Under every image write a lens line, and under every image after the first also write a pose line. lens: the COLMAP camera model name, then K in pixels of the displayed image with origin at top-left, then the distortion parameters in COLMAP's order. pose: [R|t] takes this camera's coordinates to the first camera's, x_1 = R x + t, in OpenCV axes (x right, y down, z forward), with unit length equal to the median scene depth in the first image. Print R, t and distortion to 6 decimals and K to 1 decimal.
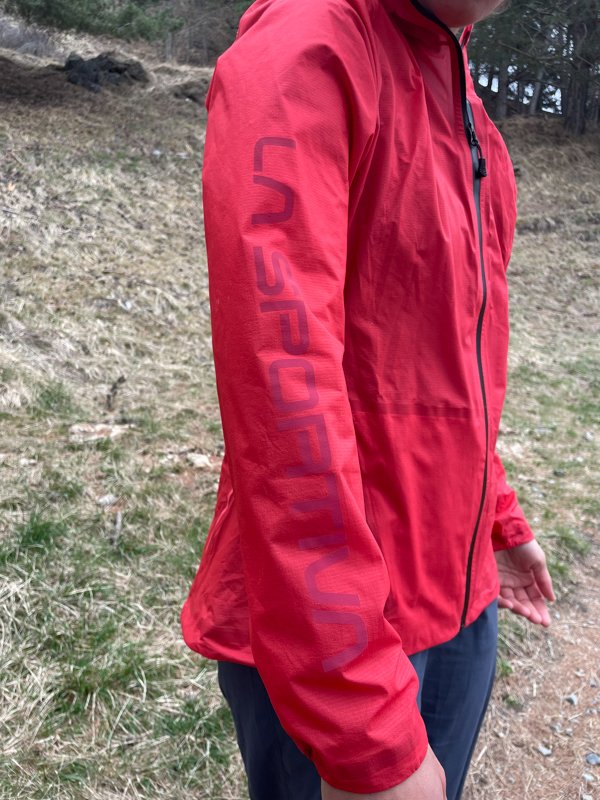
lens RADIAL K [[593.6, 0, 304.4], [0, 593.6, 397.5], [0, 0, 1]] dist [0.077905, -0.108674]
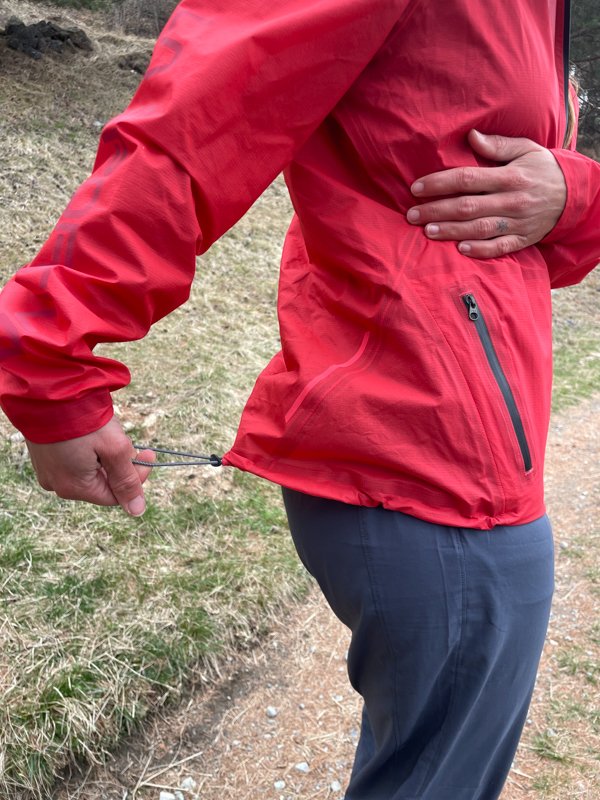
lens RADIAL K [[593.6, 0, 304.4], [0, 593.6, 397.5], [0, 0, 1]] dist [0.077905, -0.108674]
pose [[0.996661, 0.011969, 0.080775, 0.036103], [-0.014248, 0.999515, 0.027699, 0.019139], [-0.080404, -0.028758, 0.996347, -0.049587]]
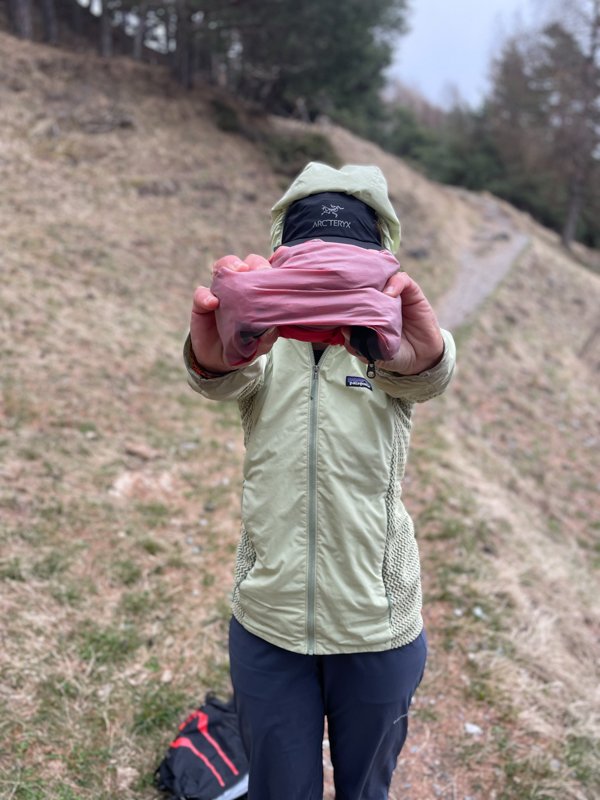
lens RADIAL K [[593.6, 0, 304.4], [0, 593.6, 397.5], [0, 0, 1]] dist [0.077905, -0.108674]
pose [[0.825452, -0.107915, 0.554060, 0.013987], [0.049452, 0.991606, 0.119462, -0.077376], [-0.562301, -0.071211, 0.823861, 0.055912]]
